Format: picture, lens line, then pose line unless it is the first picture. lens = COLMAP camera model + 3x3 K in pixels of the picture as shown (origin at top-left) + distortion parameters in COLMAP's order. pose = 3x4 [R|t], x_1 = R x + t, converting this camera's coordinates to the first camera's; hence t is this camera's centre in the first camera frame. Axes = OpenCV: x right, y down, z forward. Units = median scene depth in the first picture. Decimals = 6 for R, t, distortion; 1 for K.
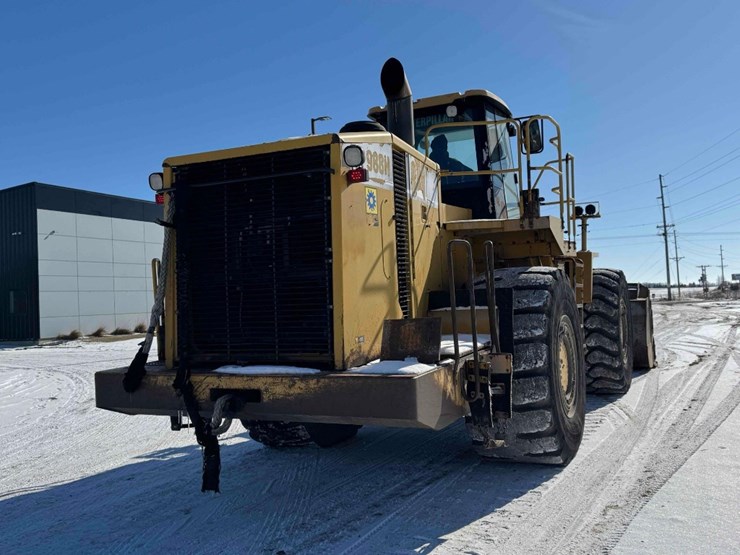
lens RADIAL K [[626.9, 0, 370.0], [0, 626.9, 277.5], [0, 0, 1]] dist [0.124499, -0.192290]
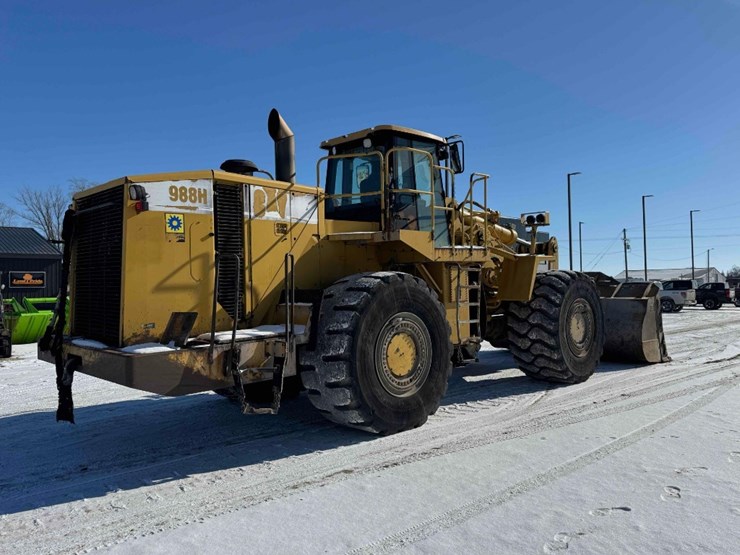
lens RADIAL K [[502.5, 0, 370.0], [0, 502.5, 277.5], [0, 0, 1]] dist [0.099940, -0.098180]
pose [[0.946549, 0.026720, -0.321450, 0.563243], [-0.019450, 0.999478, 0.025807, -0.031179], [0.321972, -0.018175, 0.946575, 0.071311]]
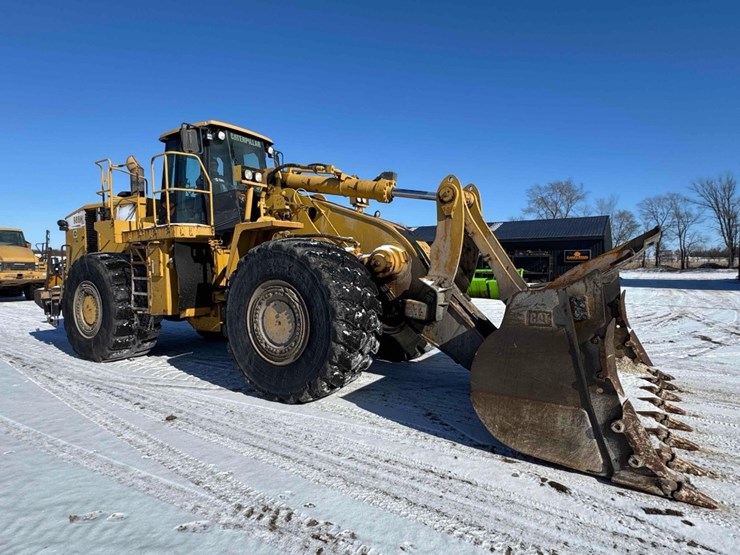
lens RADIAL K [[482.1, 0, 370.0], [0, 482.1, 277.5], [0, 0, 1]] dist [-0.007887, -0.000082]
pose [[-0.097879, 0.055094, -0.993672, 1.597426], [0.030703, 0.998158, 0.052318, 0.006830], [0.994725, -0.025387, -0.099390, 1.949086]]
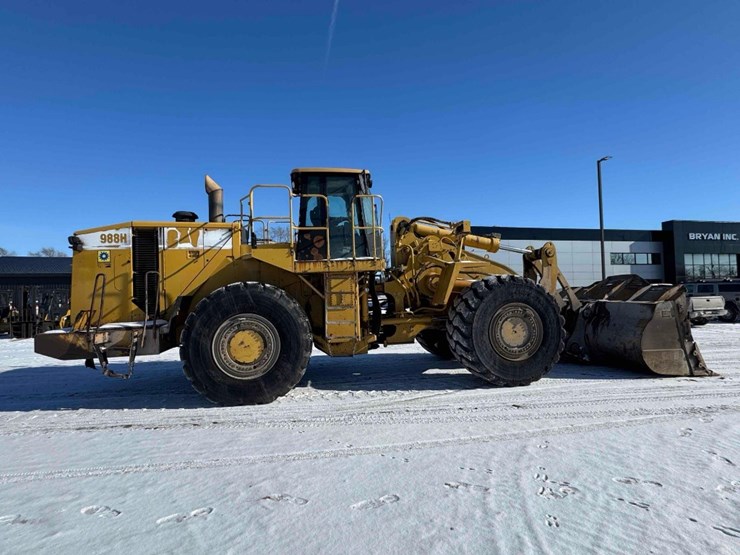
lens RADIAL K [[344.4, 0, 370.0], [0, 344.4, 277.5], [0, 0, 1]] dist [0.001017, -0.000188]
pose [[0.638249, 0.001497, -0.769829, 1.167351], [0.013749, 0.999816, 0.013344, -0.036584], [0.769708, -0.019101, 0.638111, 0.704096]]
